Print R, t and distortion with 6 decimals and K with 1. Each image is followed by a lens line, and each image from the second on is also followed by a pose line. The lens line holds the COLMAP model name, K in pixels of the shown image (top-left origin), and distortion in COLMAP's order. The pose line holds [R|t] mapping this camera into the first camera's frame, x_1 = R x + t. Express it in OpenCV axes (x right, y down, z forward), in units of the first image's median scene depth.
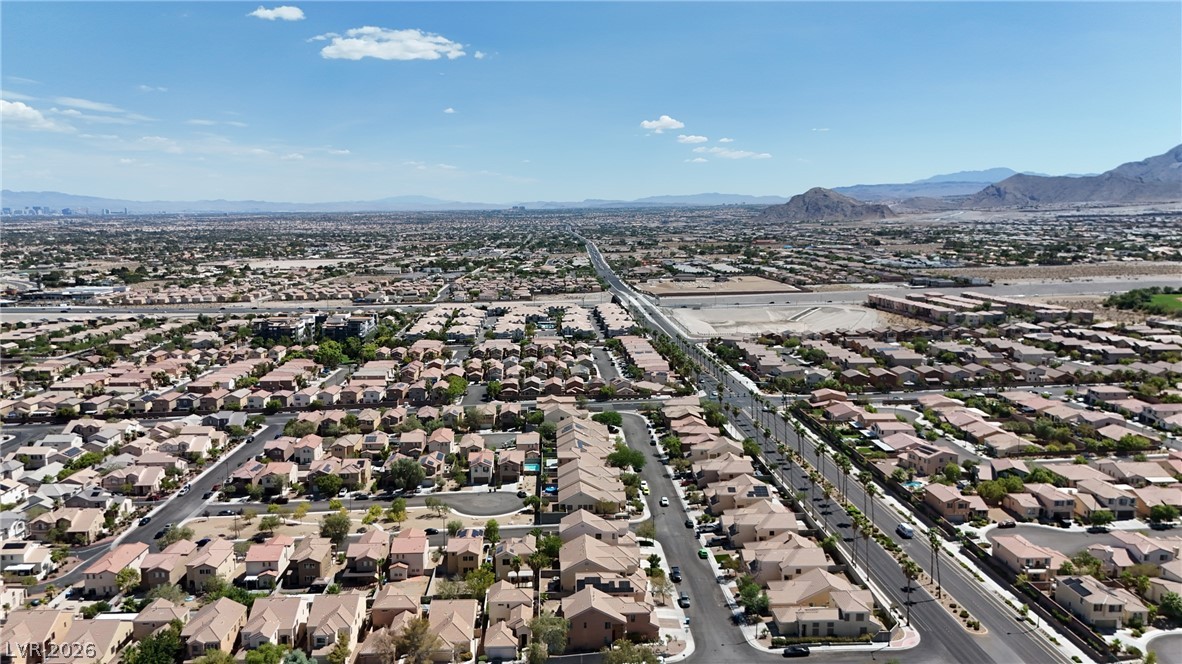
lens RADIAL K [[875.2, 0, 597.9], [0, 875.2, 321.3], [0, 0, 1]] dist [0.041066, -0.035703]
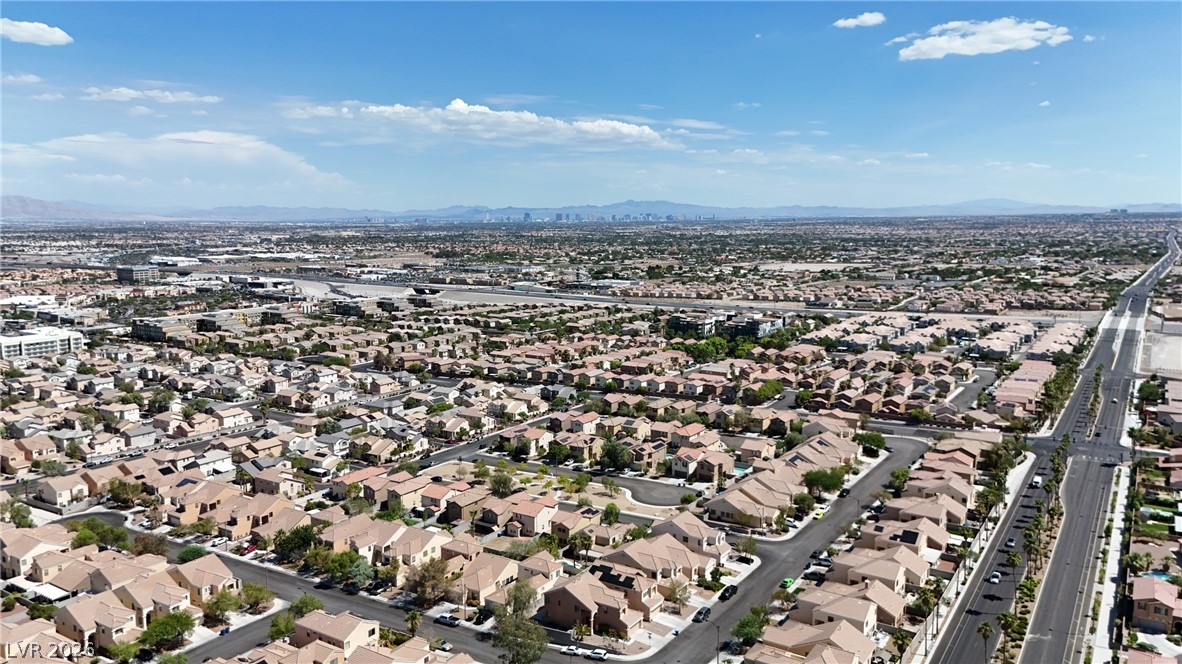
lens RADIAL K [[875.2, 0, 590.8], [0, 875.2, 336.1], [0, 0, 1]] dist [0.041066, -0.035703]
pose [[0.807994, 0.080804, -0.583624, 0.331038], [-0.074443, 0.996614, 0.034922, -0.008449], [0.584469, 0.015230, 0.811273, 0.085312]]
